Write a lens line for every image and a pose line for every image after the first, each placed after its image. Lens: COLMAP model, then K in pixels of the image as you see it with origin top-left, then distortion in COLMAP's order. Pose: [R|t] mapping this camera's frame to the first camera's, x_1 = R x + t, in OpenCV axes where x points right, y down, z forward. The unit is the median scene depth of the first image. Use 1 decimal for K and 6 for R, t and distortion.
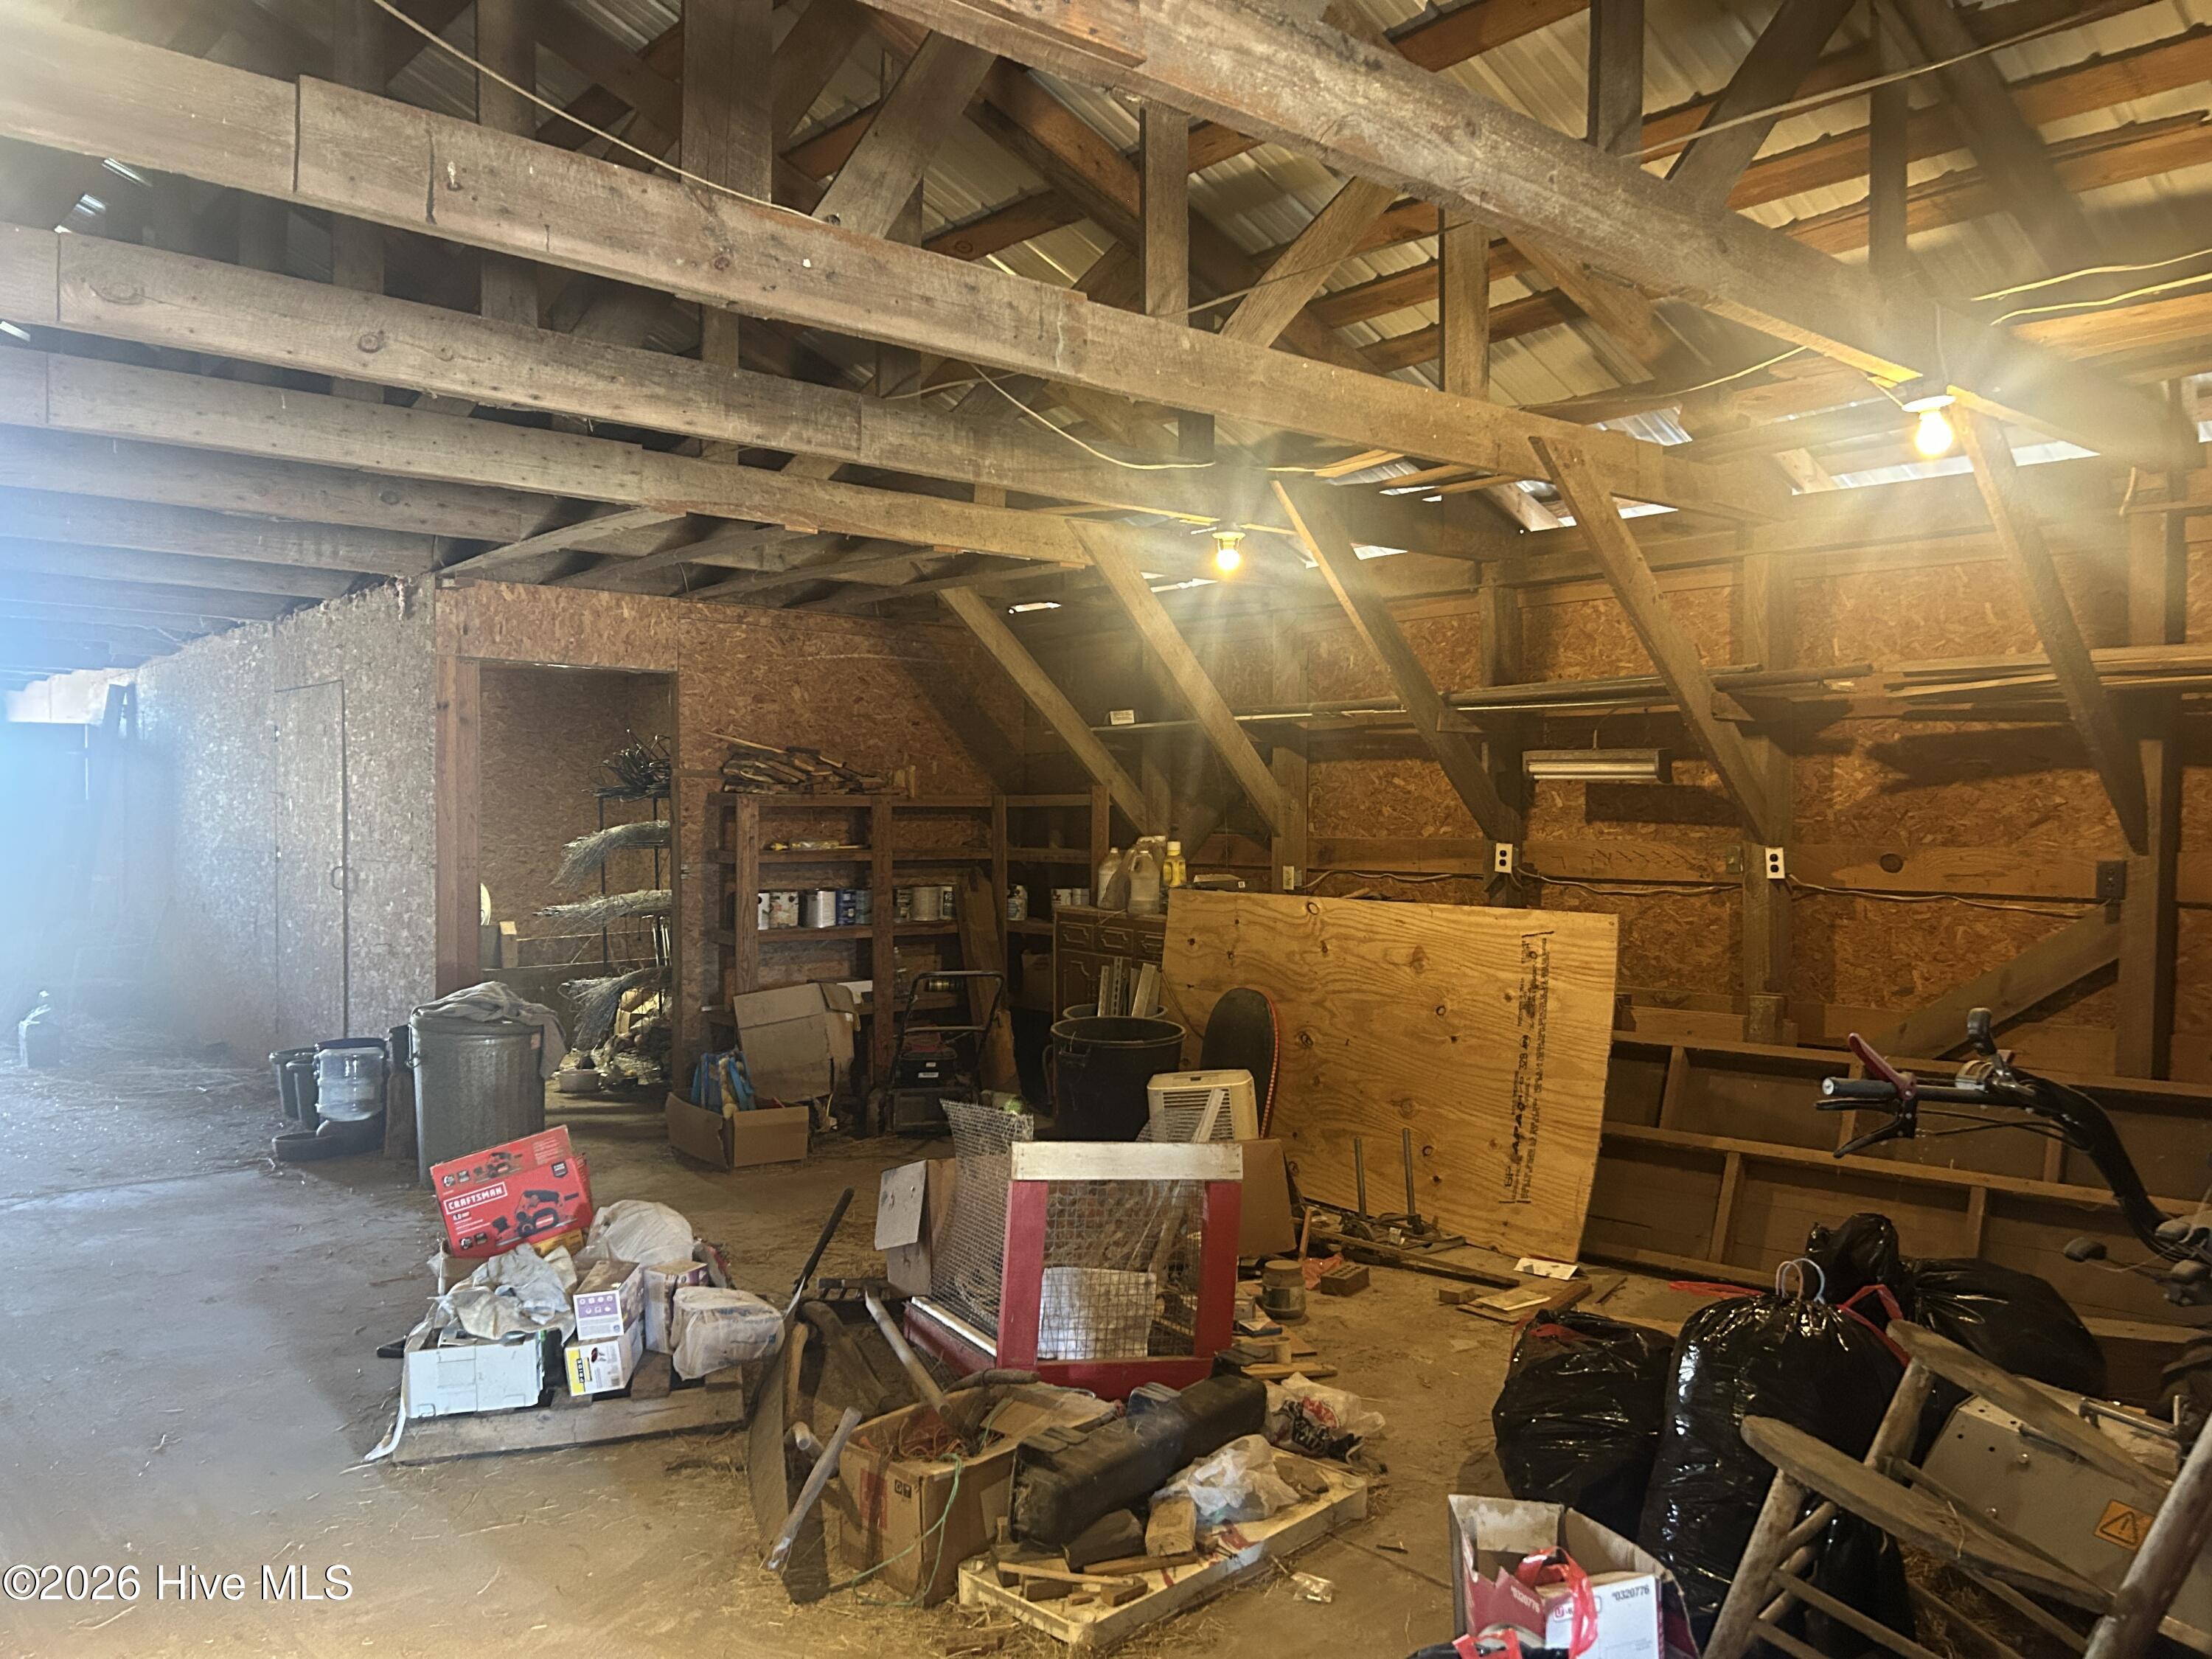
lens RADIAL K [[1677.5, 0, 1106.0], [0, 1677.5, 829.5], [0, 0, 1]] dist [-0.002800, 0.002729]
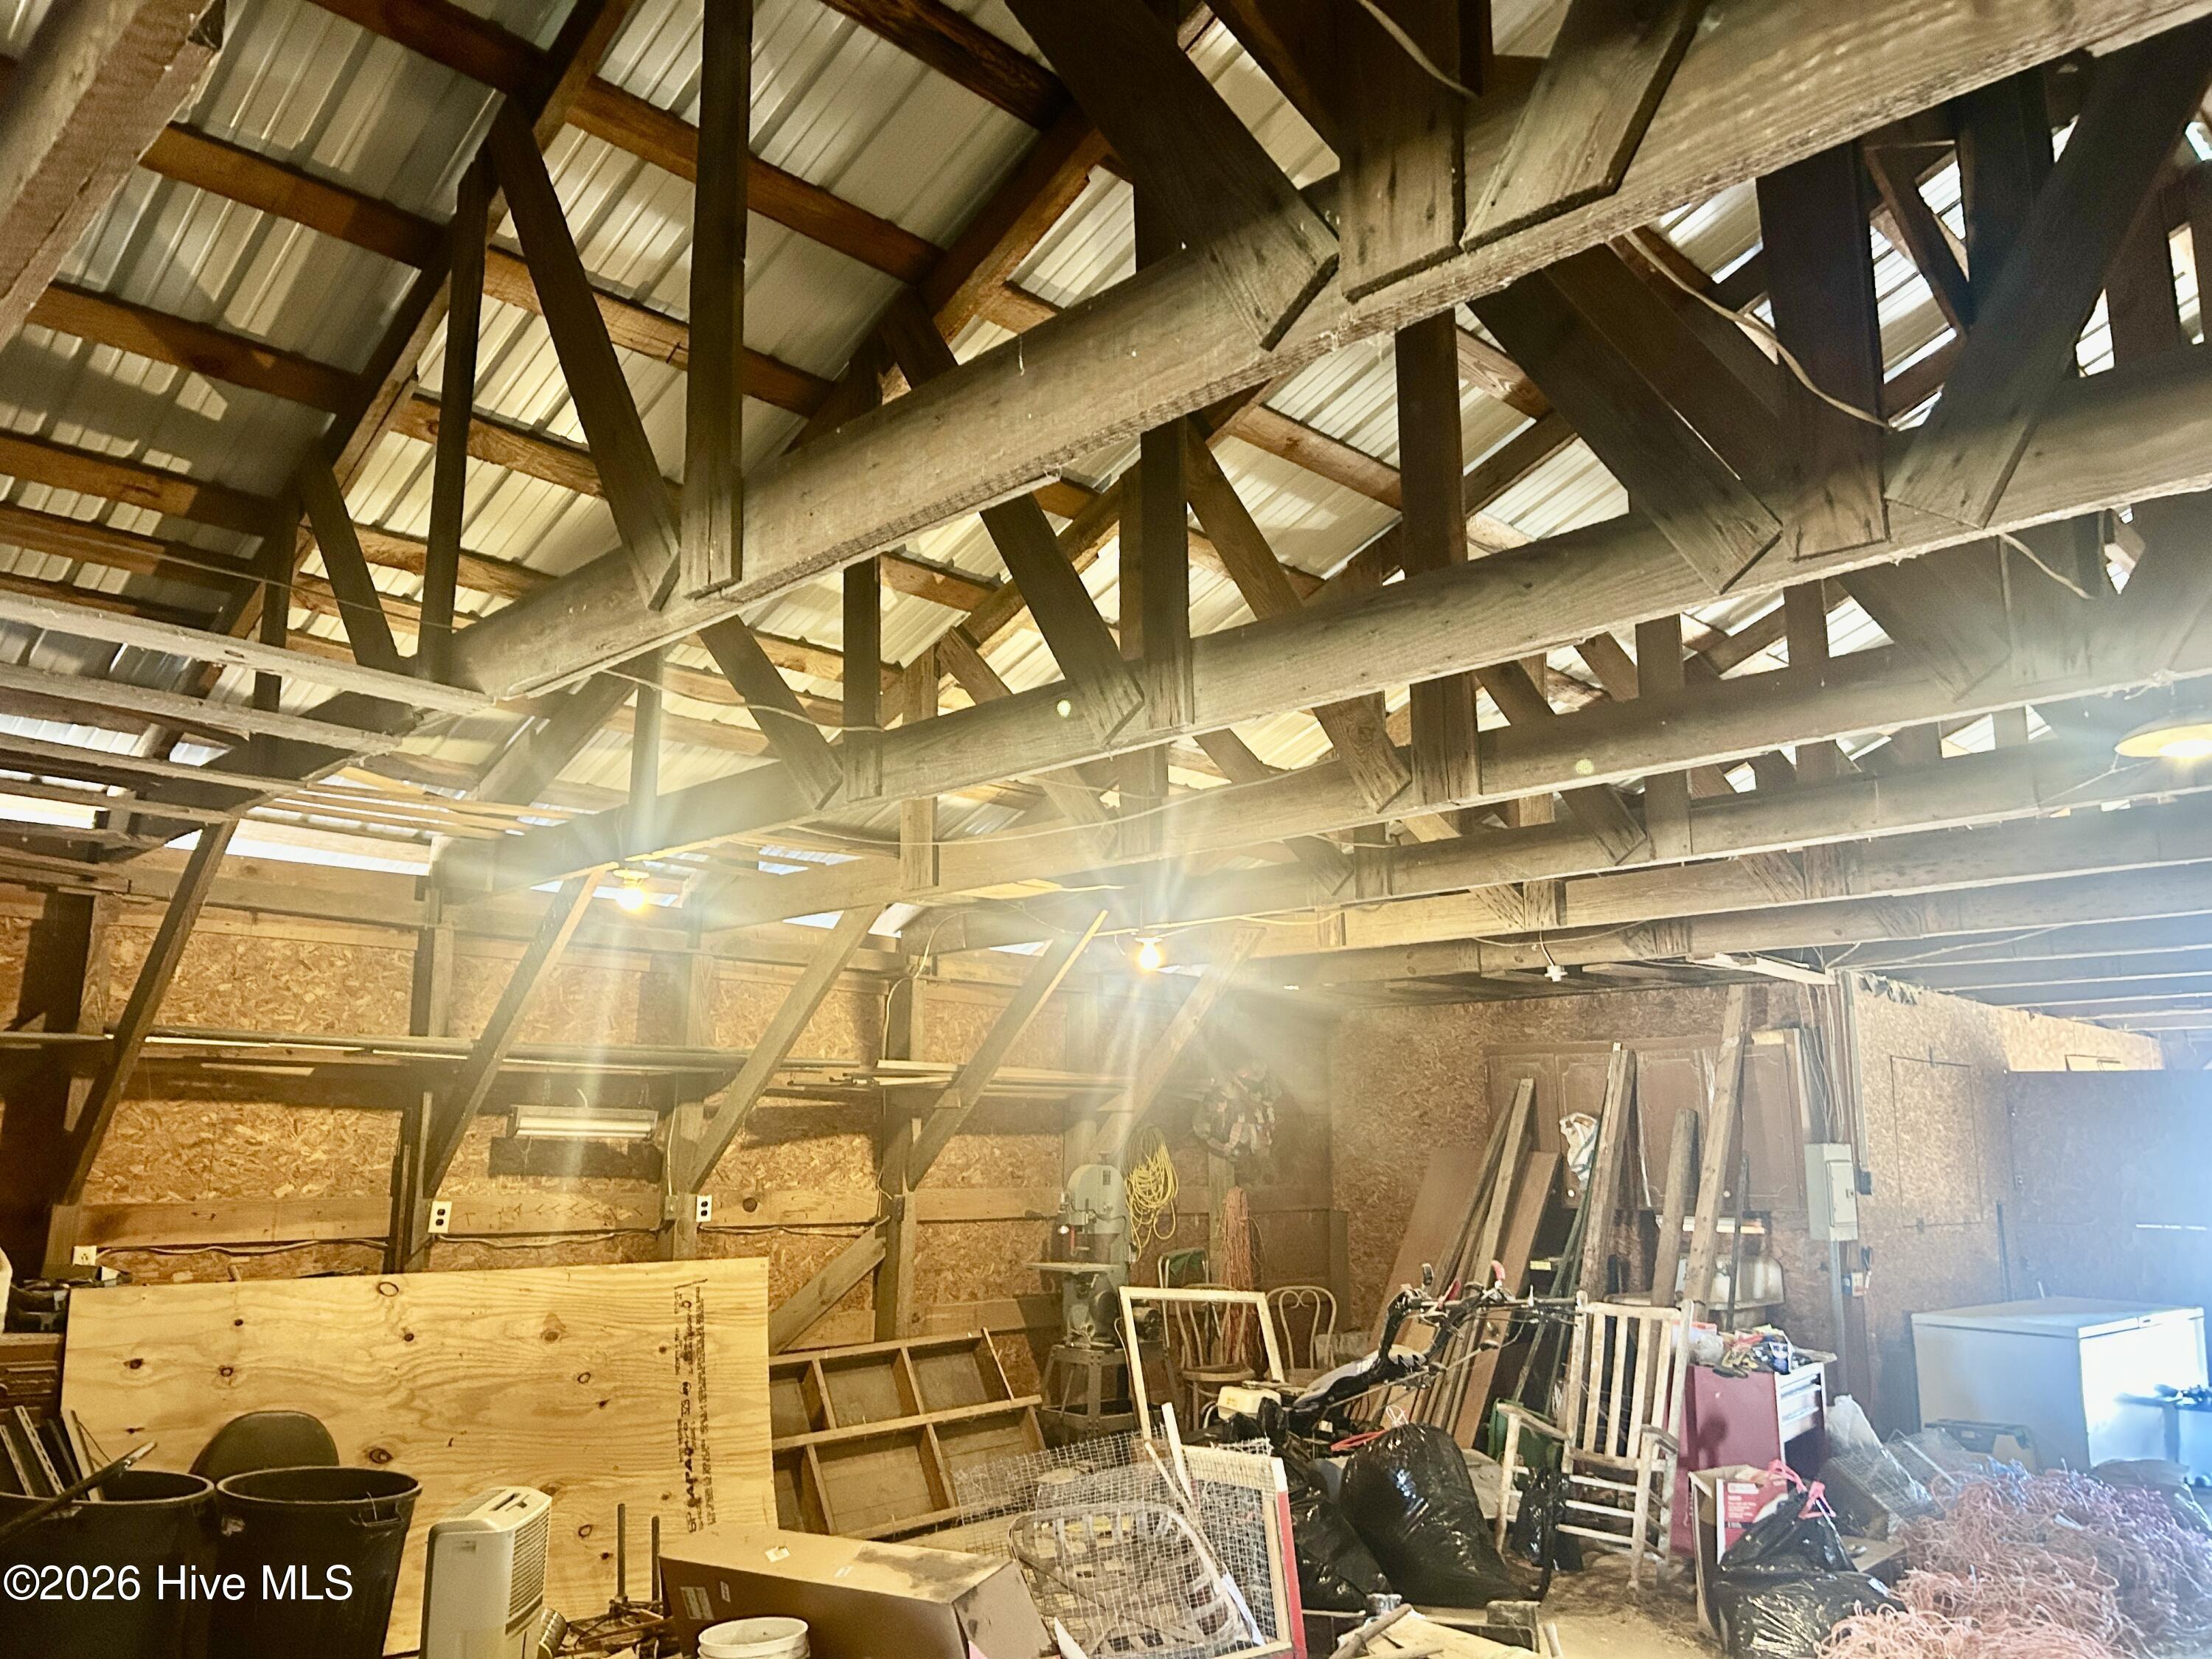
lens RADIAL K [[1677.5, 0, 1106.0], [0, 1677.5, 829.5], [0, 0, 1]] dist [-0.002800, 0.002729]
pose [[-0.102815, 0.180663, 0.978156, -0.884682], [0.002759, 0.983416, -0.181345, -0.029386], [-0.994697, -0.015946, -0.101608, 0.842998]]
